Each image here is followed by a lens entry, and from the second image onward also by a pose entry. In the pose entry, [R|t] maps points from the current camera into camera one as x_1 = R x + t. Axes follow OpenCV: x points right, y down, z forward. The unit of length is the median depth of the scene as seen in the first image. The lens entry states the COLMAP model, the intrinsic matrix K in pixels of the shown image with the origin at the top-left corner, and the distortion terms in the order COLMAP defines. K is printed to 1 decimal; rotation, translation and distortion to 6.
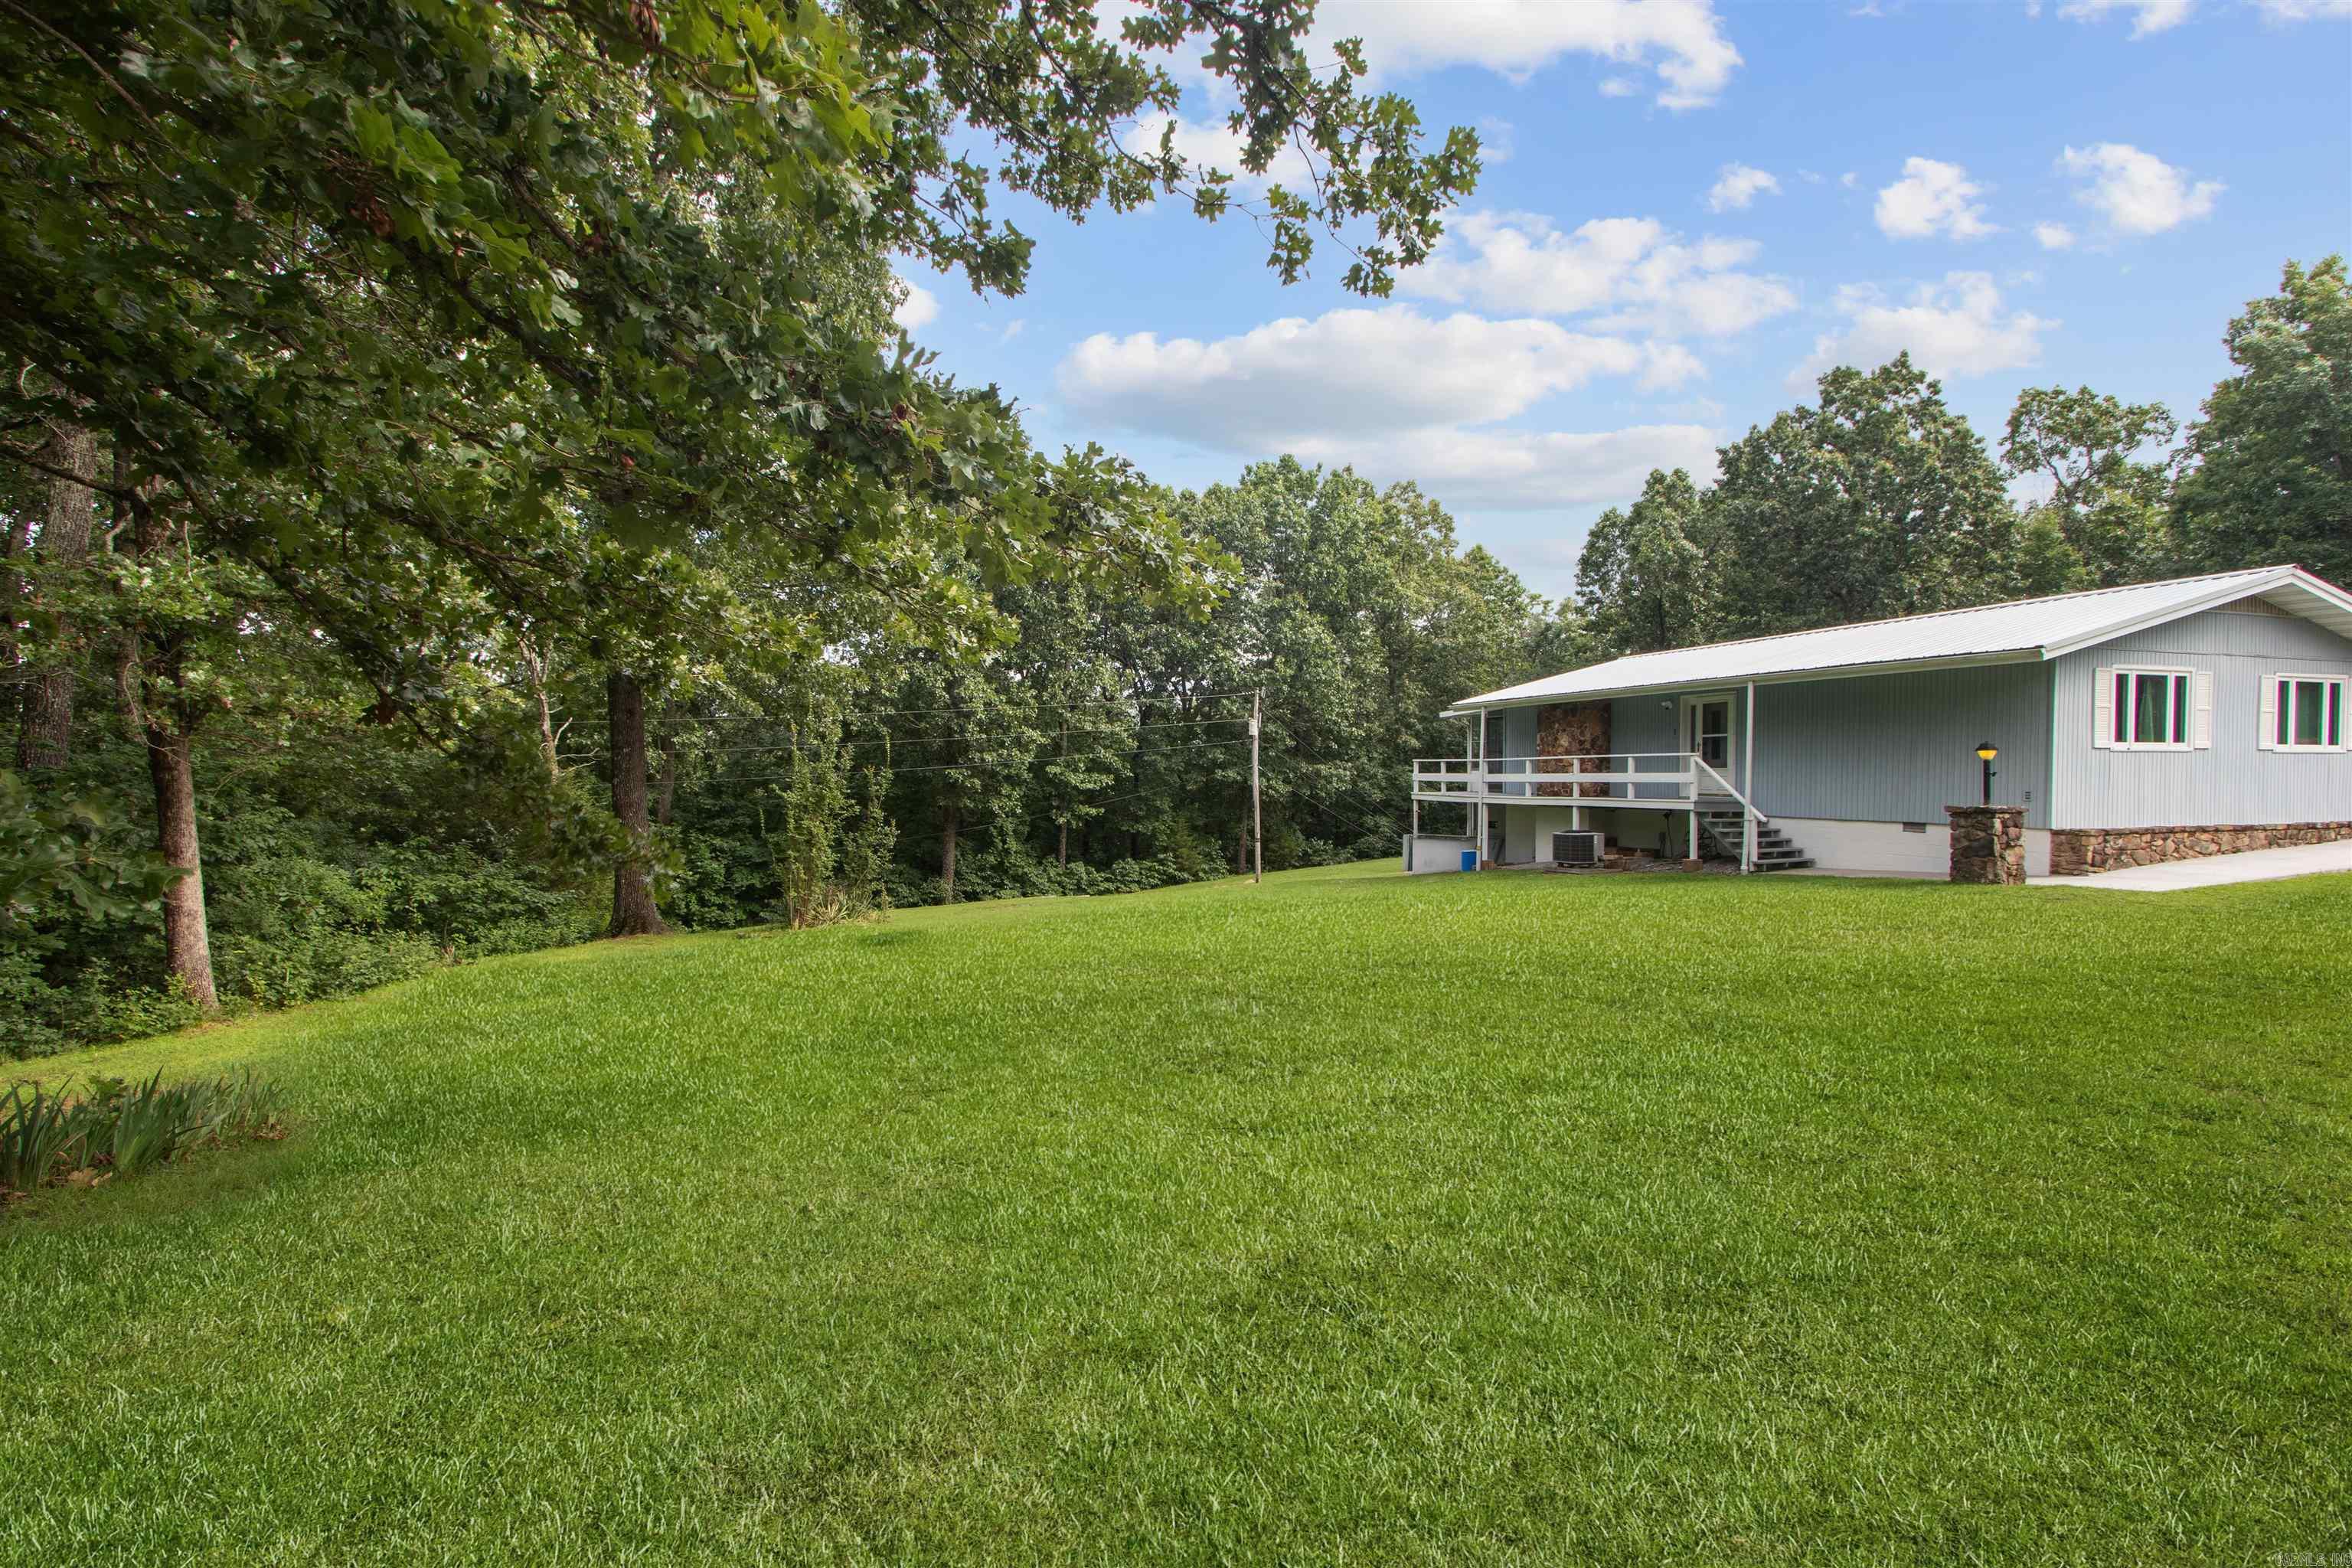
lens RADIAL K [[1110.7, 0, 1175.3], [0, 1110.7, 745.5], [0, 0, 1]] dist [0.000198, -0.000170]
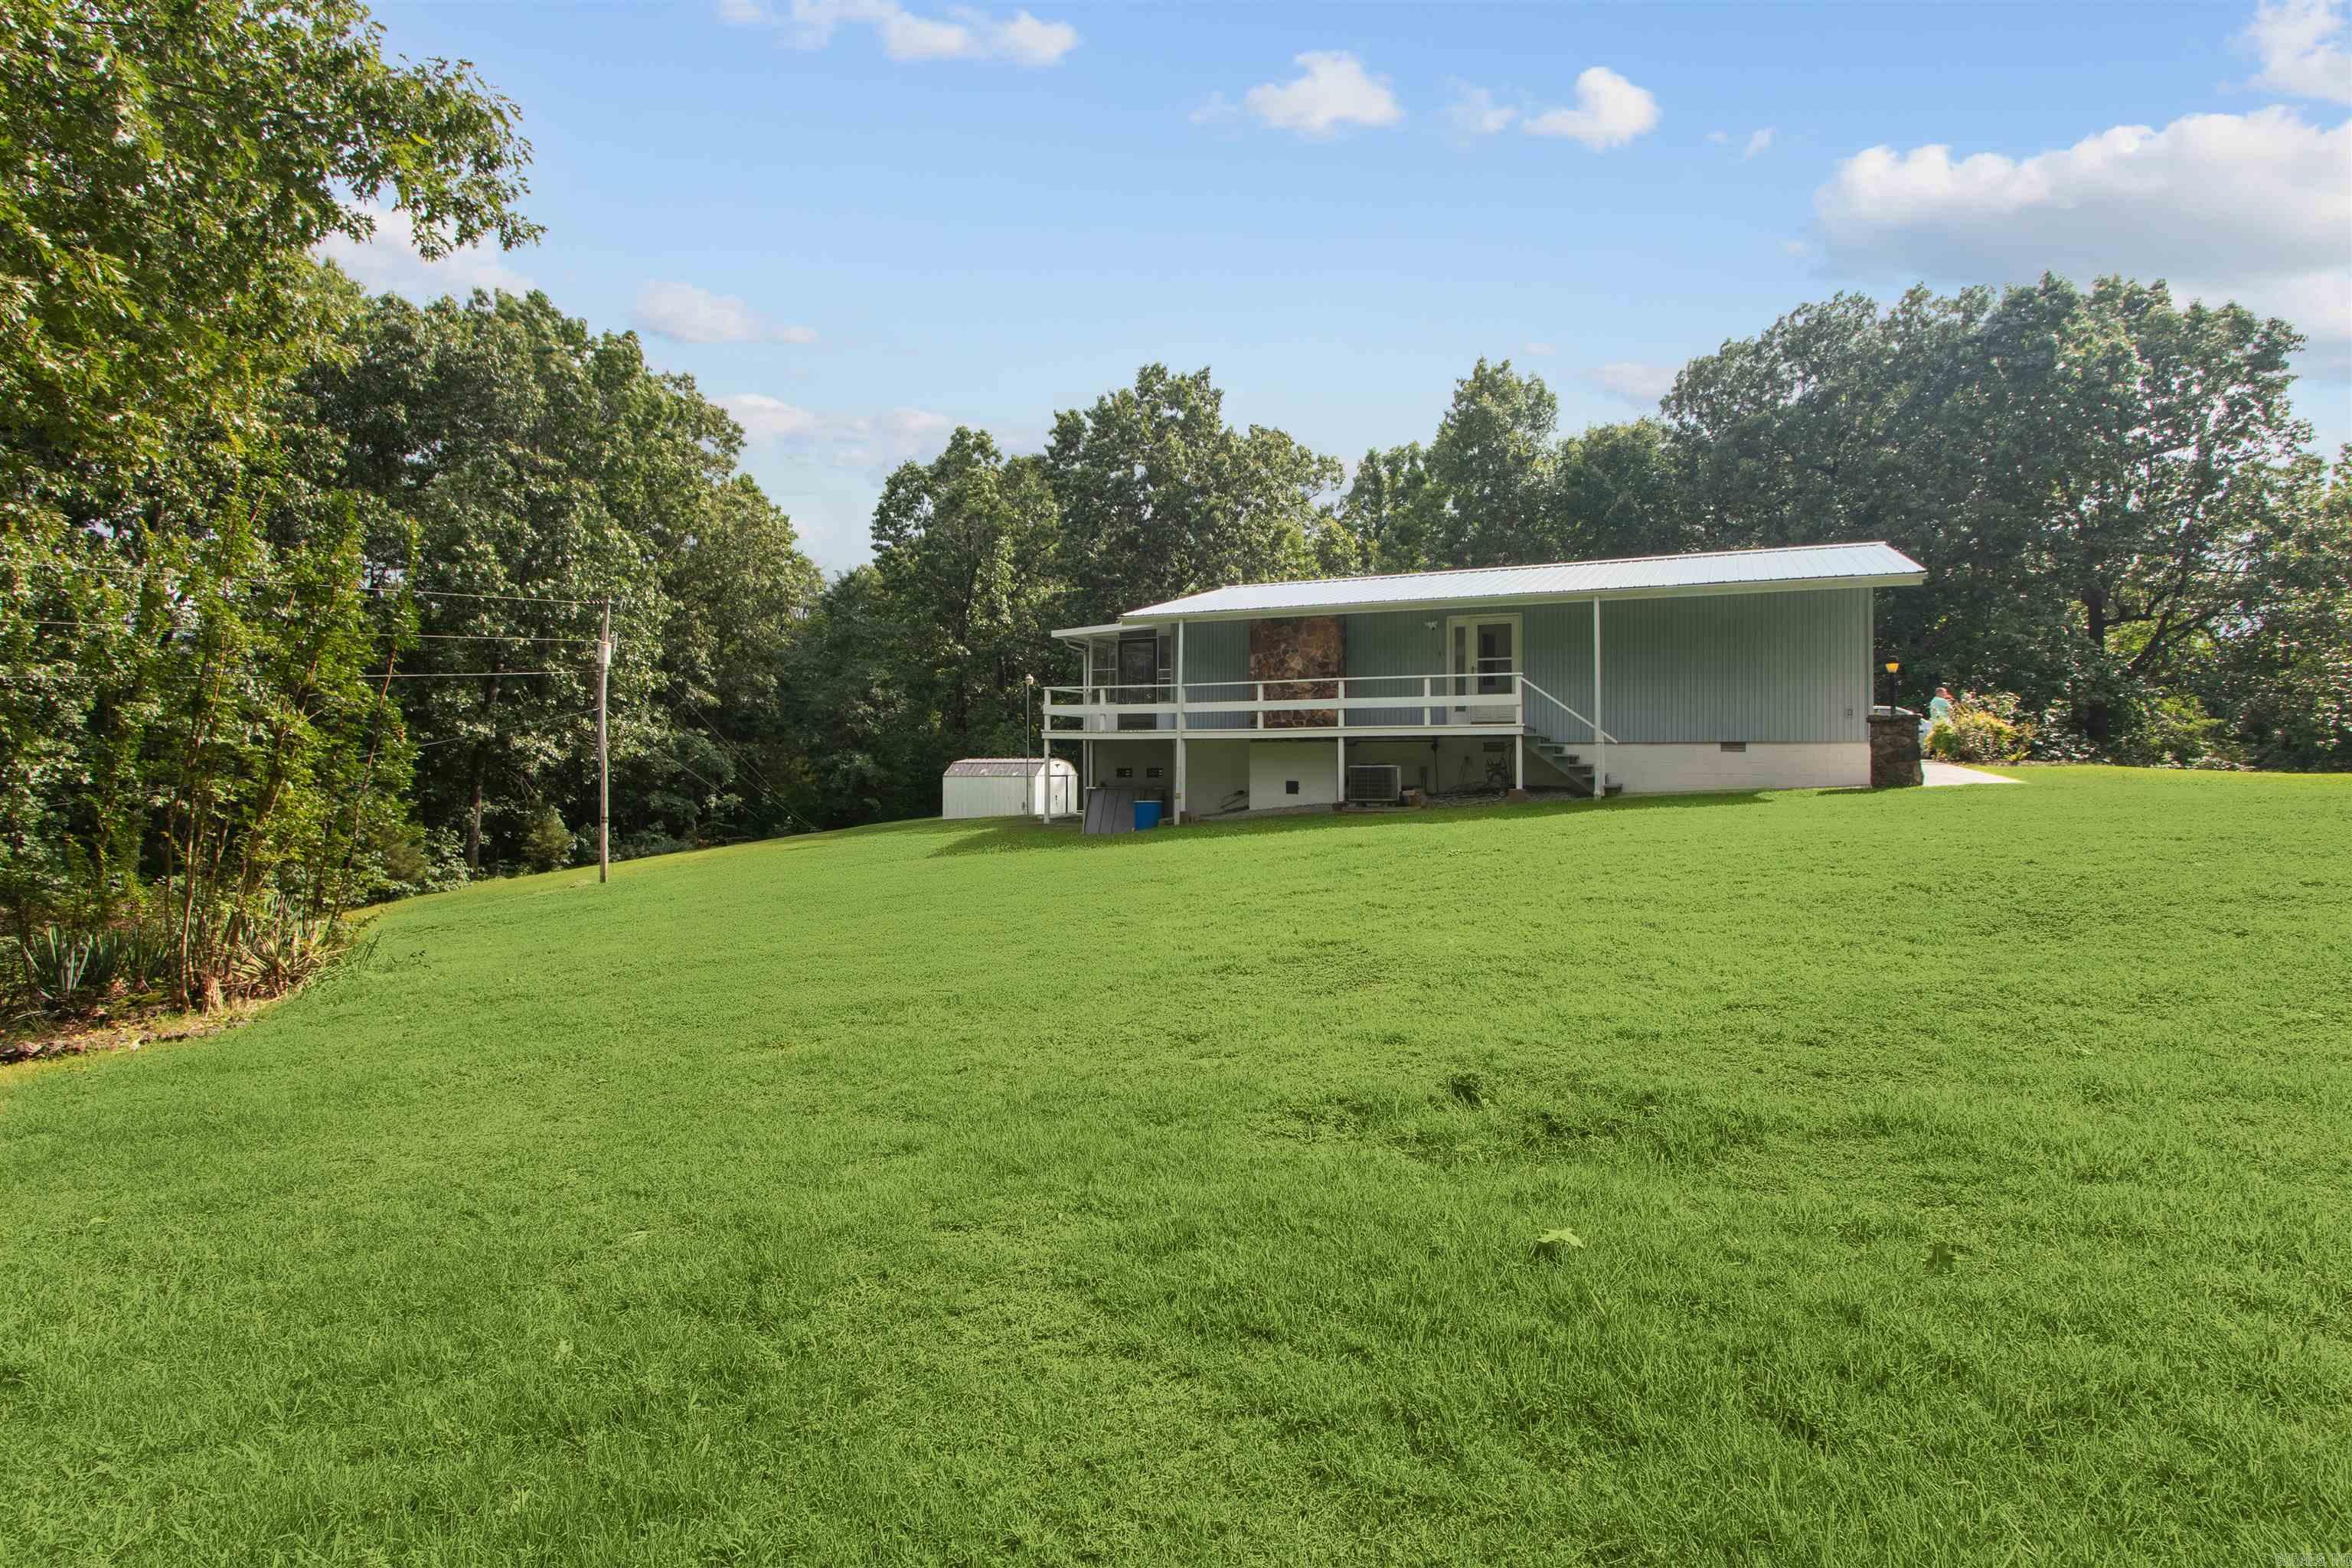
lens RADIAL K [[1110.7, 0, 1175.3], [0, 1110.7, 745.5], [0, 0, 1]] dist [0.000198, -0.000170]
pose [[0.675783, 0.017149, 0.736901, -0.170942], [-0.019165, 0.999800, -0.005691, 0.033338], [-0.736851, -0.010277, 0.675977, 0.255633]]
